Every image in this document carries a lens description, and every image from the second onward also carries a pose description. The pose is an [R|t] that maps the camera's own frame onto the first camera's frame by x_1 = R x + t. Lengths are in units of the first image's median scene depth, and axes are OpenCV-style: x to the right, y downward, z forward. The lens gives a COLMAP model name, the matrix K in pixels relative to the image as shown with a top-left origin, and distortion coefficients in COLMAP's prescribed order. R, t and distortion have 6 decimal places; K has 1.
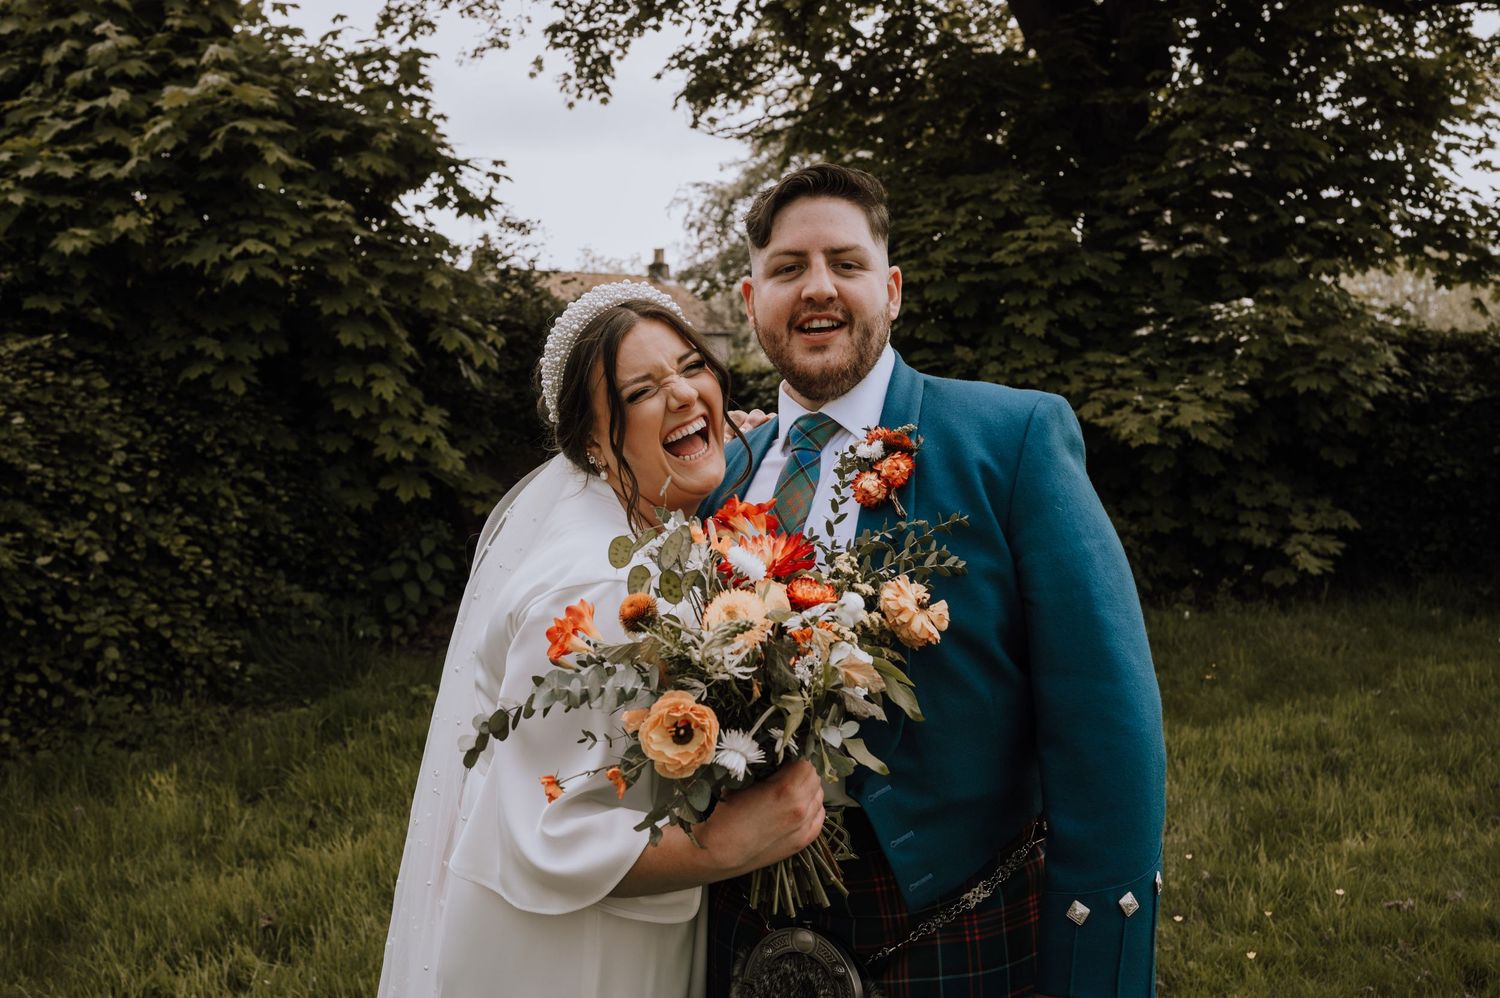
lens RADIAL K [[1510.1, 0, 751.9], [0, 1510.1, 497.6], [0, 0, 1]] dist [0.116090, -0.001788]
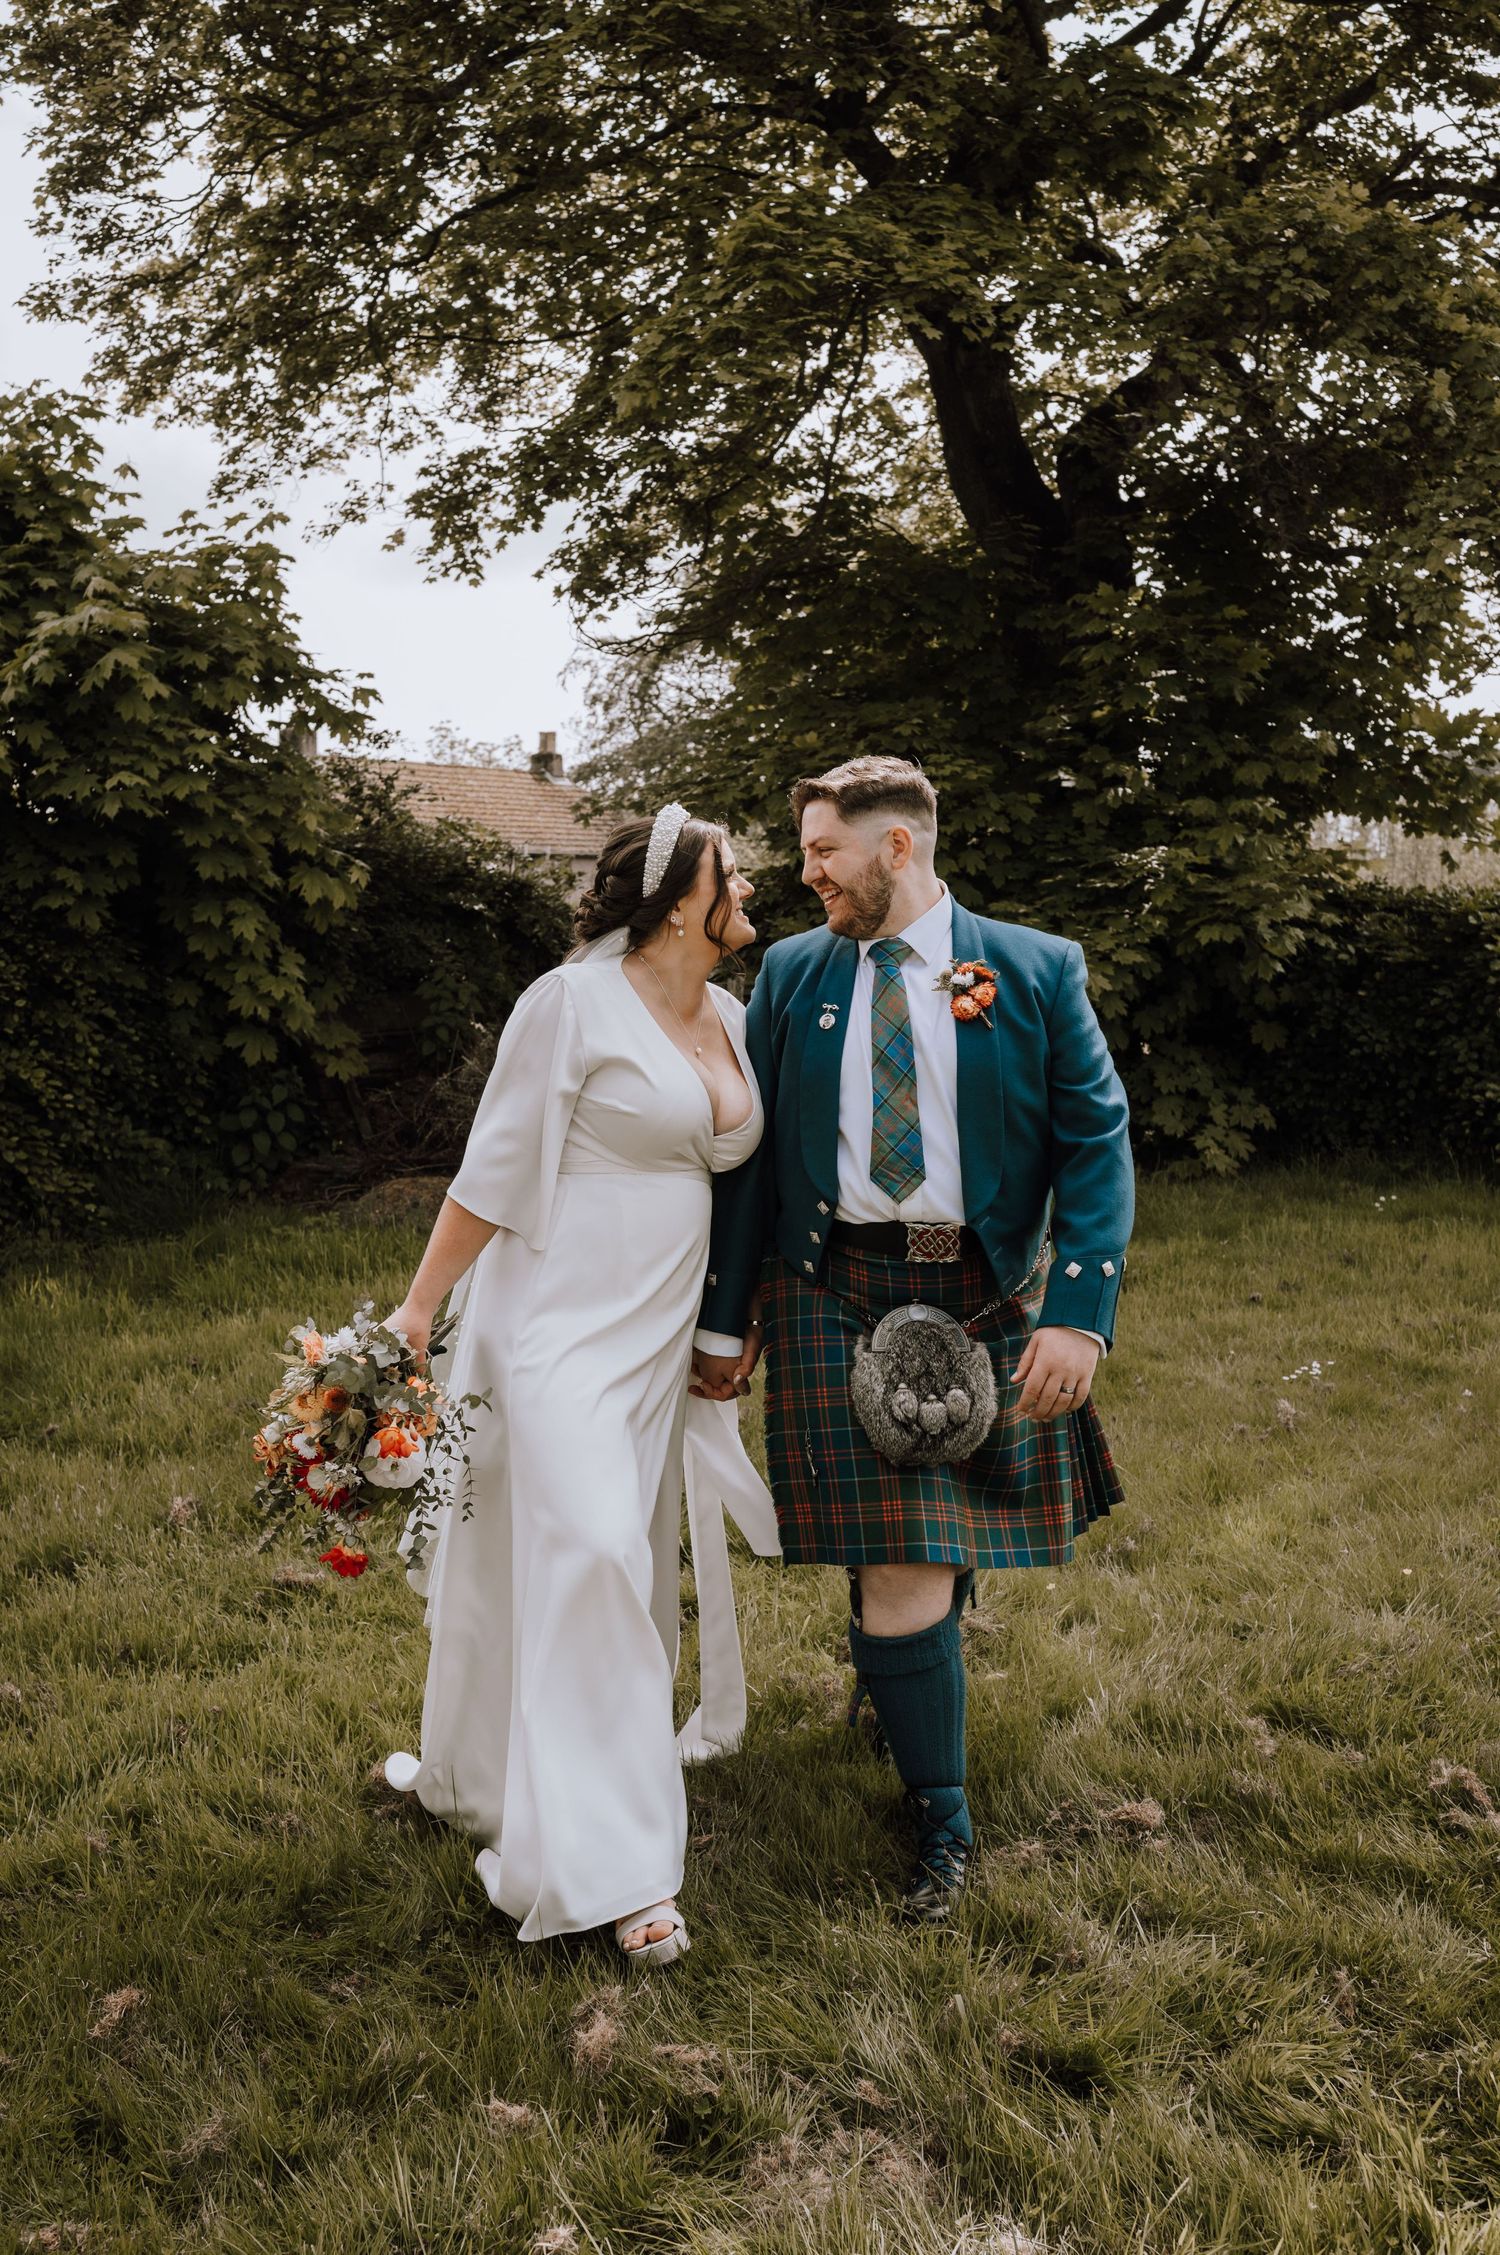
lens RADIAL K [[2273.1, 0, 750.8], [0, 2273.1, 1155.0], [0, 0, 1]] dist [-0.009908, -0.004430]
pose [[0.999345, 0.019787, 0.030292, 0.026912], [-0.020471, 0.999539, 0.022411, 0.025779], [-0.029835, -0.023016, 0.999290, -0.320905]]
